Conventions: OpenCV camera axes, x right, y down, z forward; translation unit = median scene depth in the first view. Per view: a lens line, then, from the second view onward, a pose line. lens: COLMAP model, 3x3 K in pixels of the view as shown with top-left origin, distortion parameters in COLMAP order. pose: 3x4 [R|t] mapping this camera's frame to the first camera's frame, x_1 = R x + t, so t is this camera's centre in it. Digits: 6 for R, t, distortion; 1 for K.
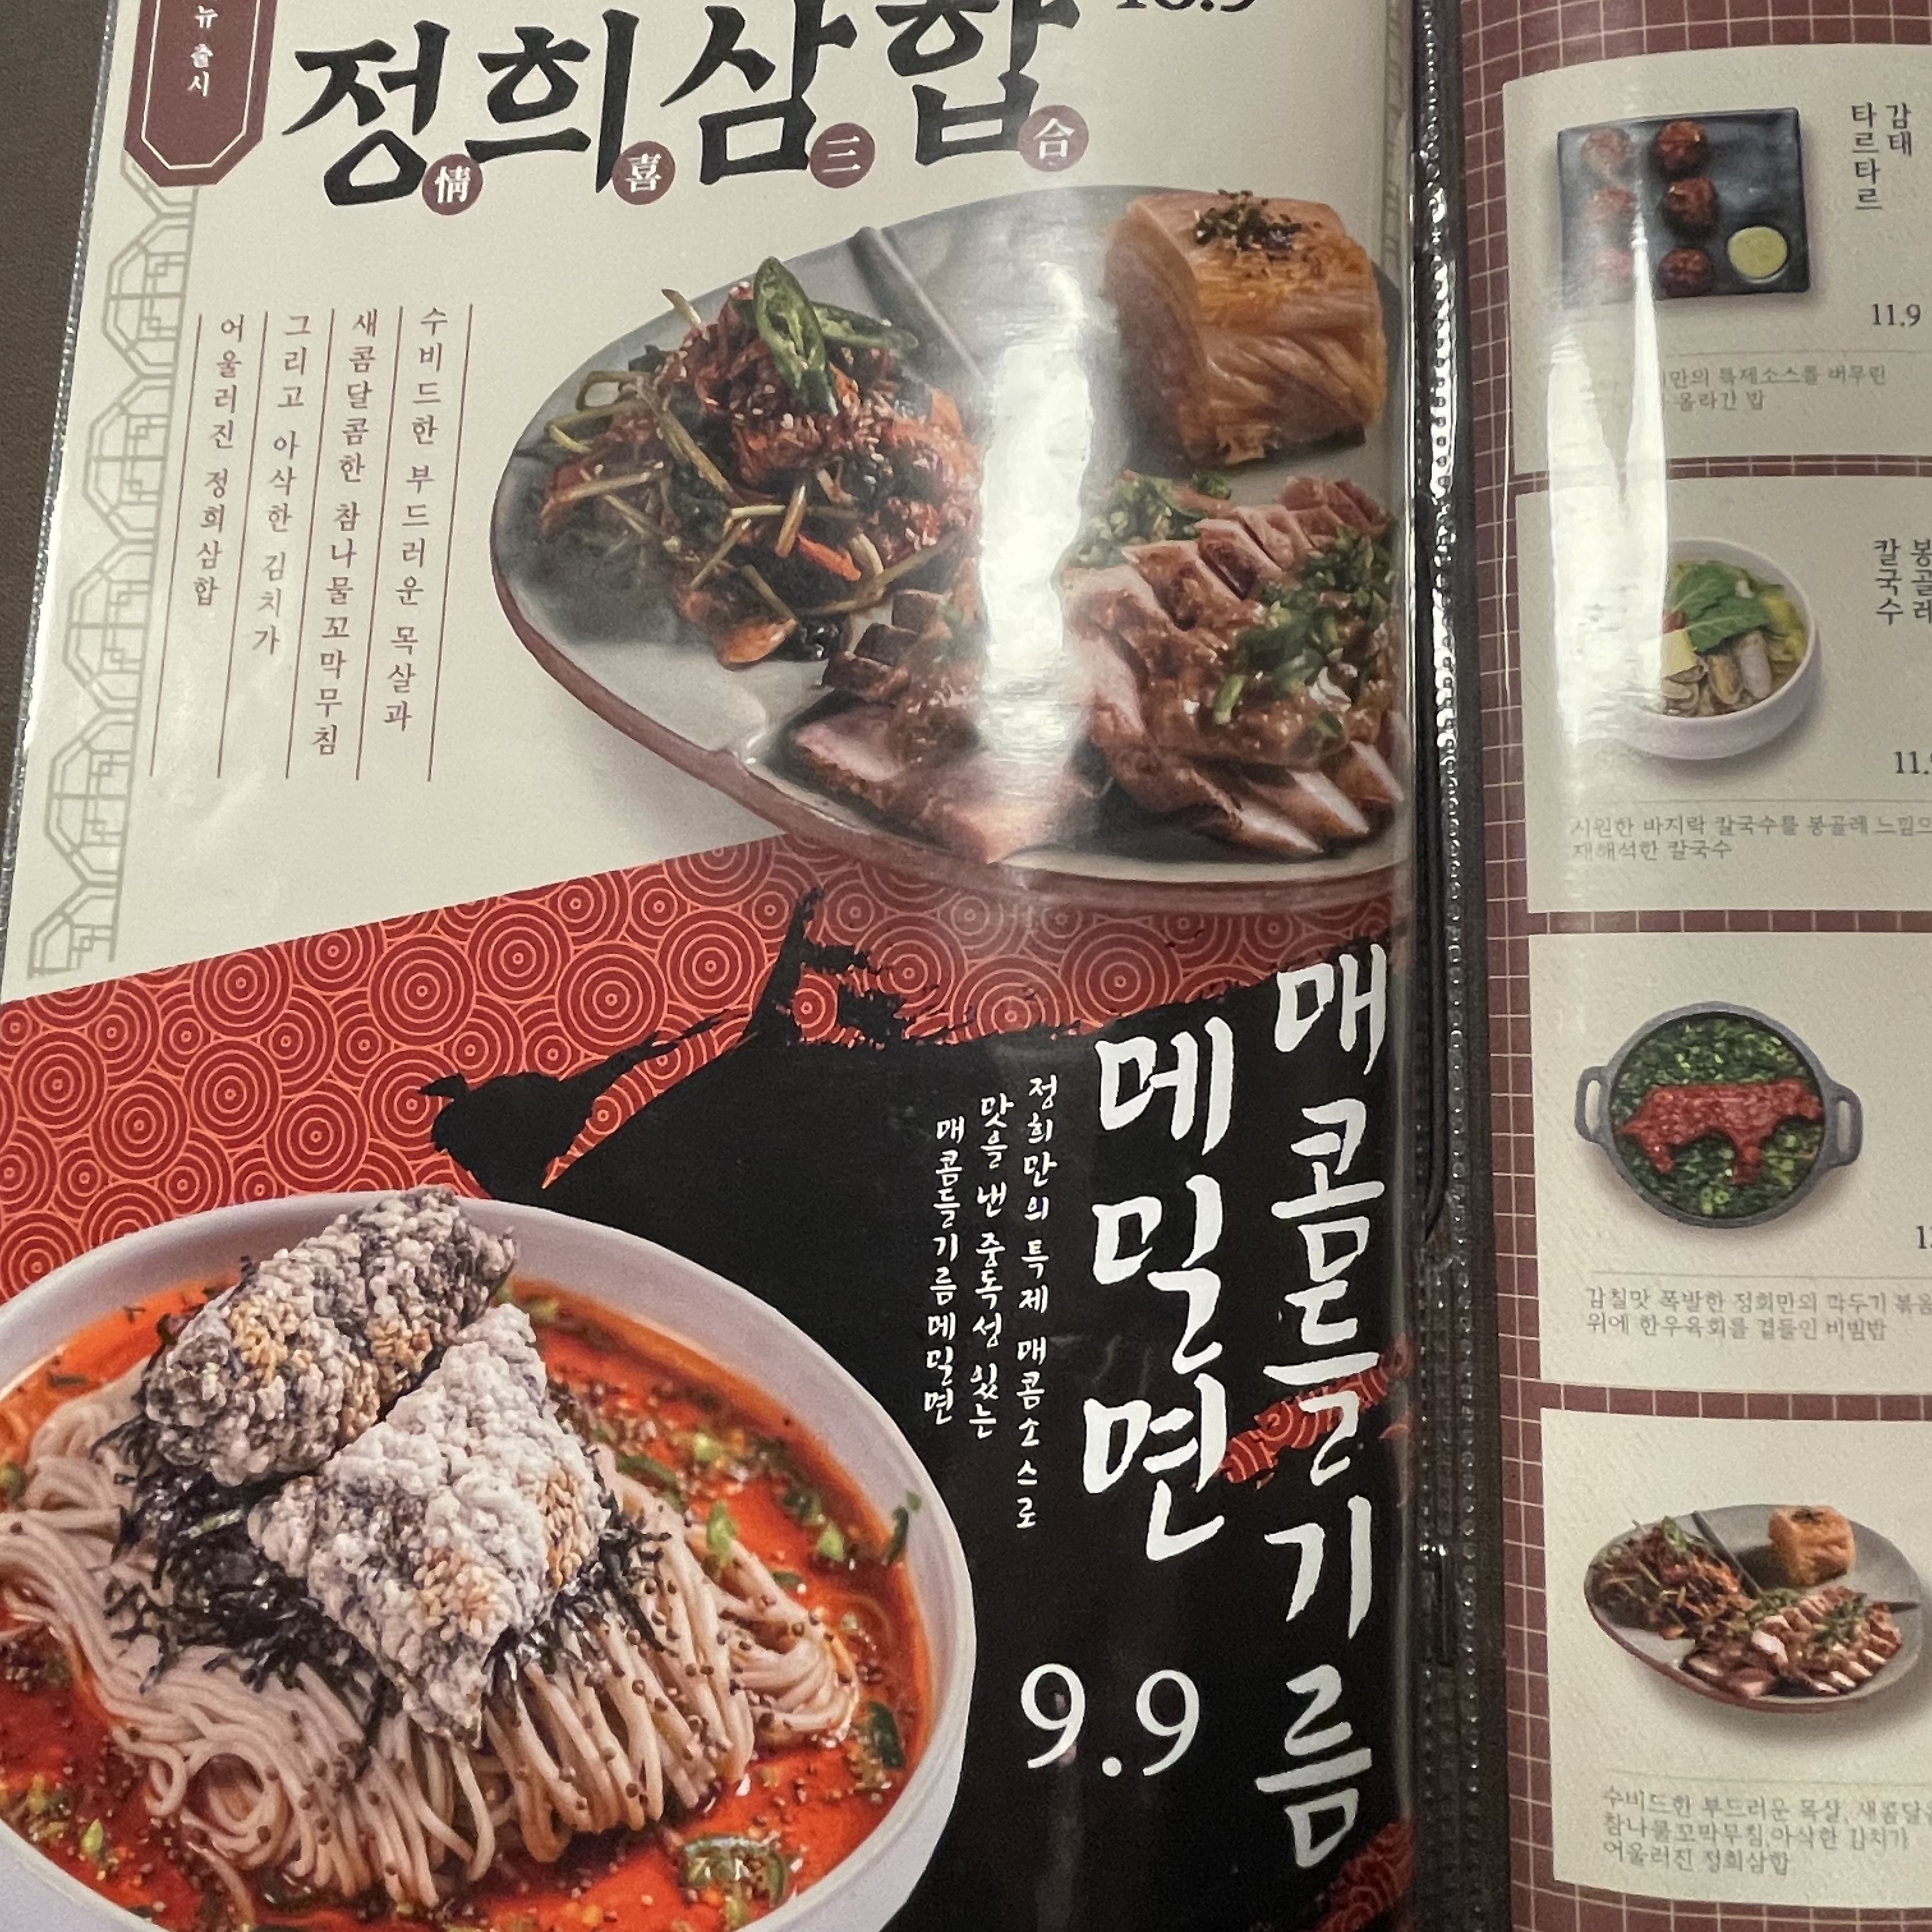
lens RADIAL K [[1755.2, 0, 966.2], [0, 1755.2, 964.0], [0, 0, 1]] dist [-0.014117, -0.007728]
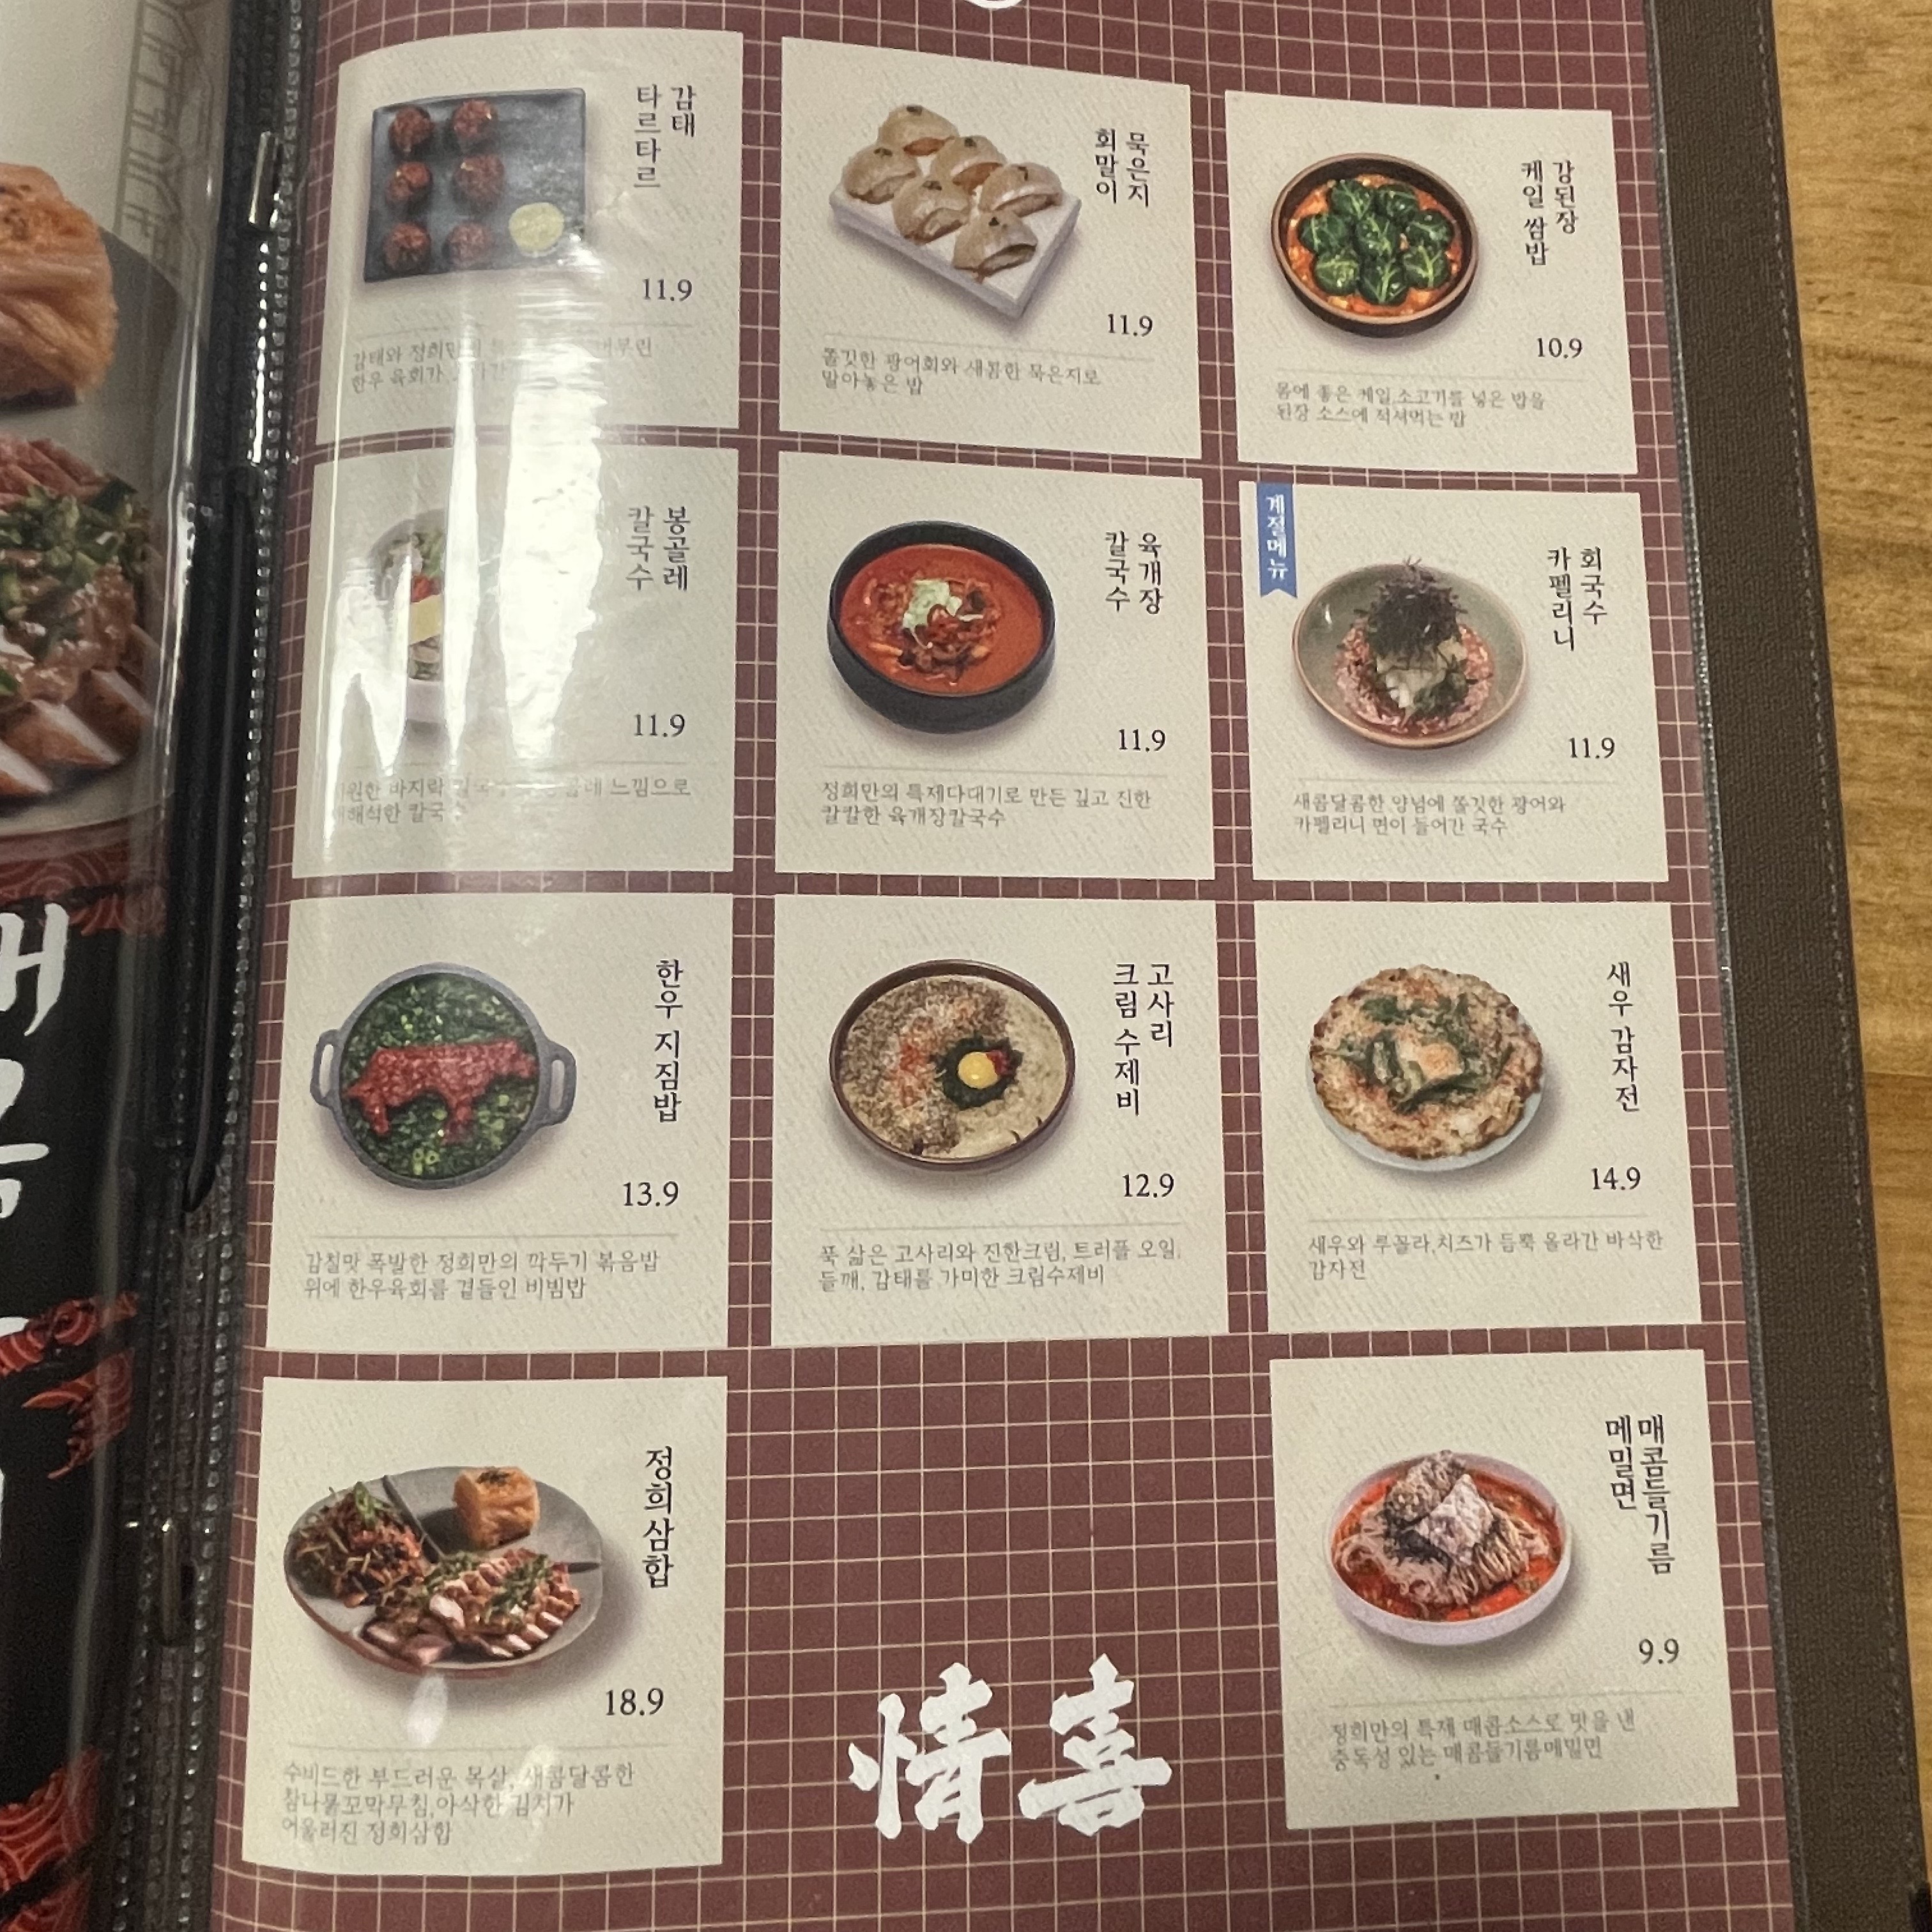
lens RADIAL K [[1755.2, 0, 966.4], [0, 1755.2, 967.9], [0, 0, 1]] dist [-0.014117, -0.007728]
pose [[0.996498, -0.008062, 0.083229, 0.660748], [0.010642, 0.999475, -0.030606, 0.059847], [-0.082939, 0.031385, 0.996060, -0.020534]]
